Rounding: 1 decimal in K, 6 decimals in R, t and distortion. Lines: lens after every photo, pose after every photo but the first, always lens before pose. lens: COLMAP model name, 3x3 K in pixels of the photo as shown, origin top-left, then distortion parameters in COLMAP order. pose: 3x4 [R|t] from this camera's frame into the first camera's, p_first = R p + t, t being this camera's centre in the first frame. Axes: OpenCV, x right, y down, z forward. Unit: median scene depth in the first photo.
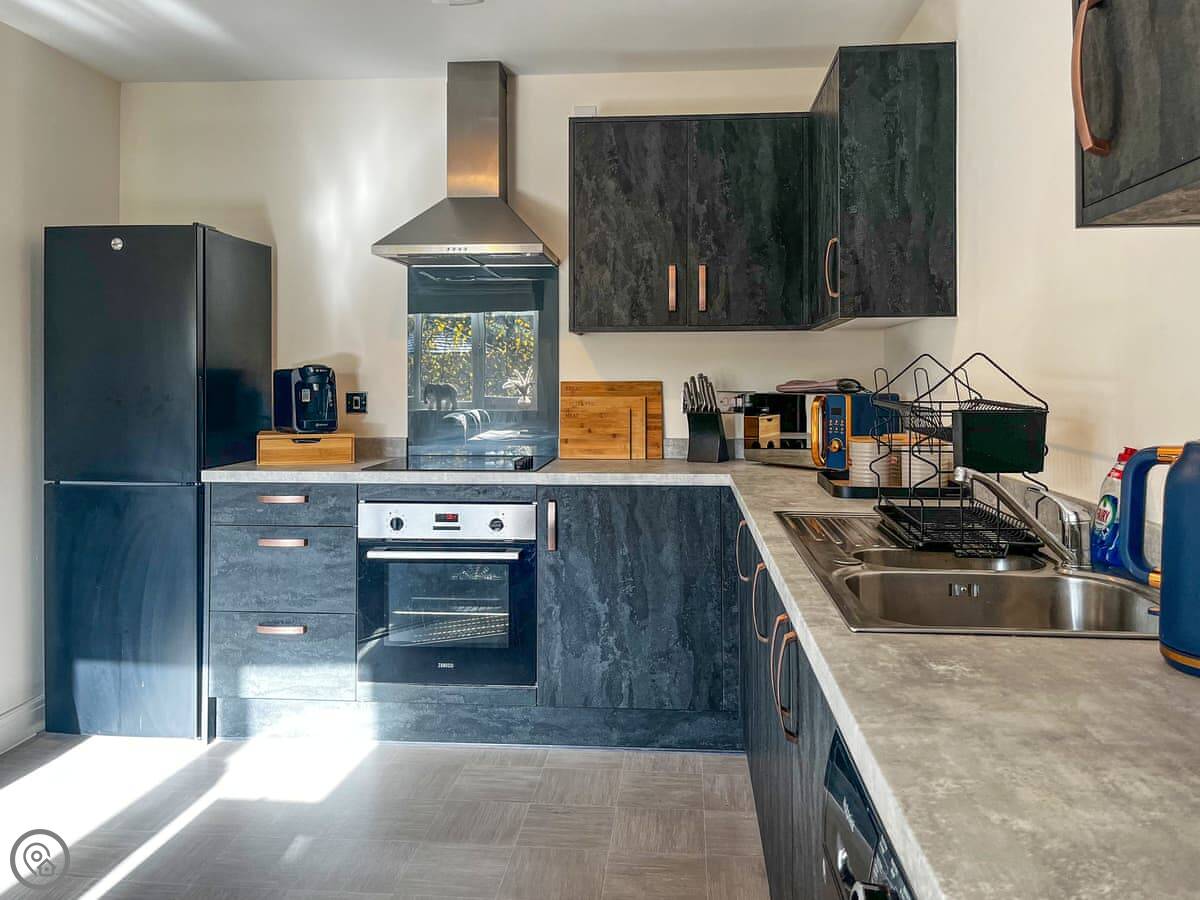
lens RADIAL K [[900.1, 0, 603.3], [0, 900.1, 398.8], [0, 0, 1]] dist [0.027873, -0.003249]
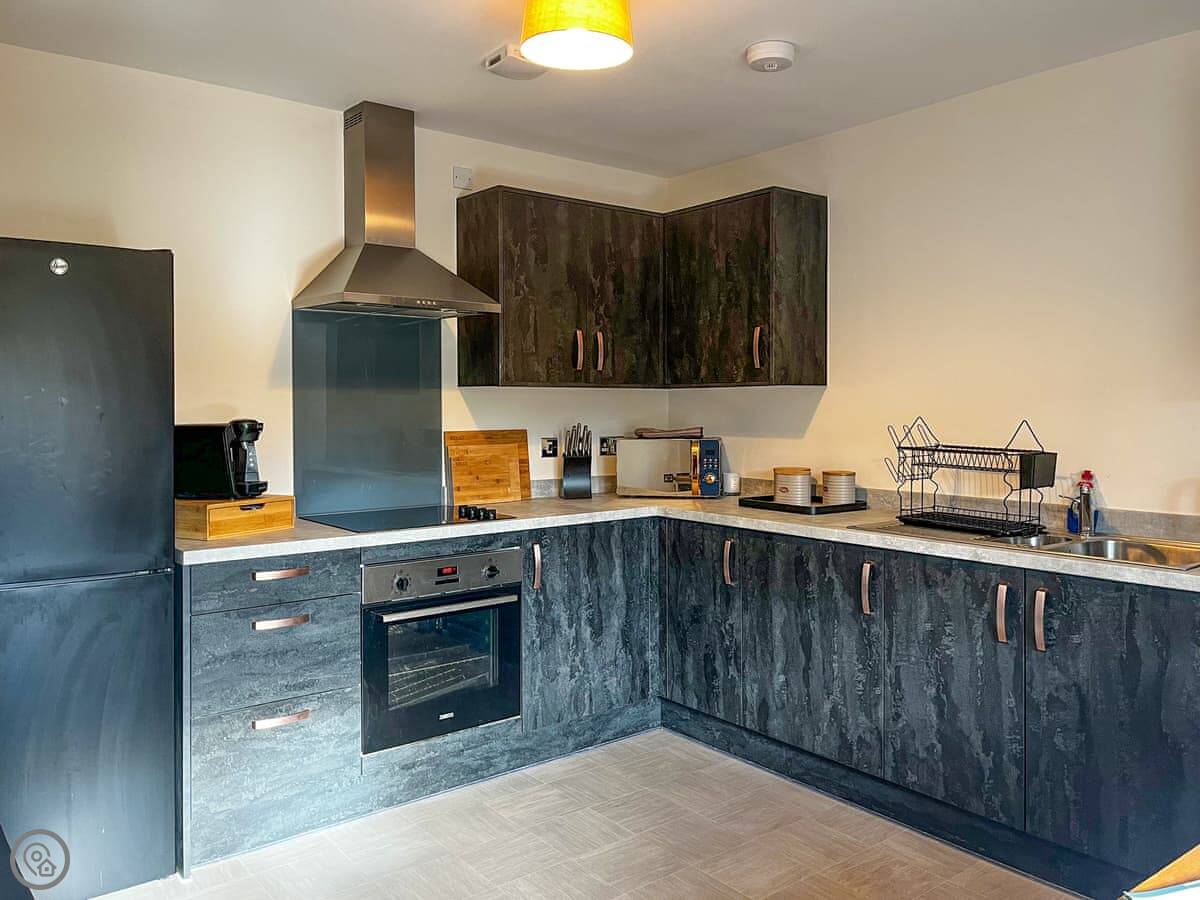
lens RADIAL K [[900.4, 0, 600.0], [0, 900.4, 450.0], [0, 0, 1]] dist [0.058060, -0.091124]
pose [[0.742828, -0.035200, 0.668556, -0.711457], [0.016587, 0.999278, 0.034184, -0.035707], [-0.669277, -0.014304, 0.742876, 0.130896]]
